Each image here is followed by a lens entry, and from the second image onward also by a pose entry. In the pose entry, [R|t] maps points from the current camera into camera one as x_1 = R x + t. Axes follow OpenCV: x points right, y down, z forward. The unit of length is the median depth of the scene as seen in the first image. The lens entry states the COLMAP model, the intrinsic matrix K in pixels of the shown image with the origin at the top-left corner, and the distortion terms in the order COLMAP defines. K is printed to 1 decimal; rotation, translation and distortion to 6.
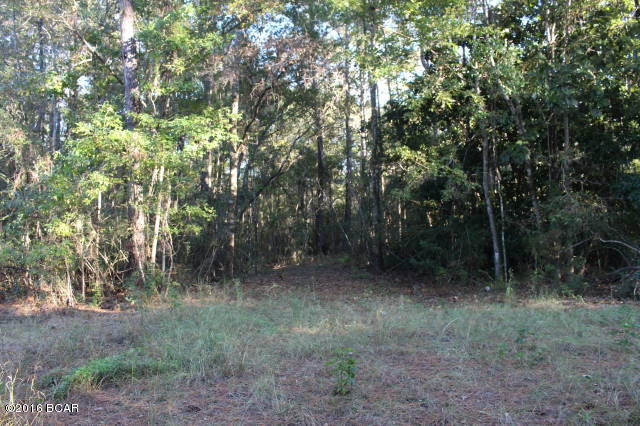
lens RADIAL K [[521.0, 0, 320.0], [0, 521.0, 213.0], [0, 0, 1]] dist [-0.166248, 0.115548]
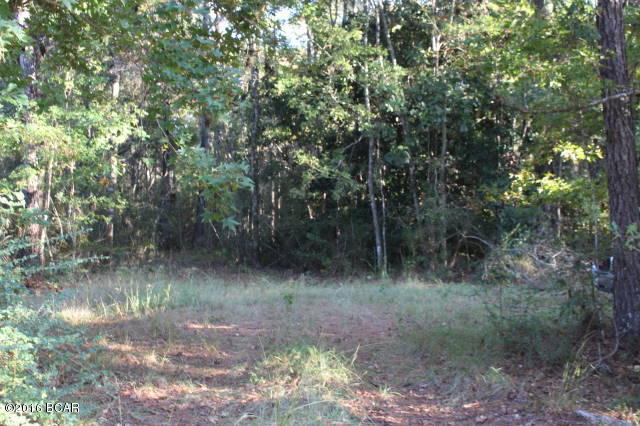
lens RADIAL K [[620.7, 0, 320.0], [0, 620.7, 213.0], [0, 0, 1]] dist [0.000436, -0.000256]
pose [[0.973897, 0.022162, 0.225907, -0.077269], [-0.026561, 0.999512, 0.016454, -0.010929], [-0.225432, -0.022025, 0.974010, -0.265033]]
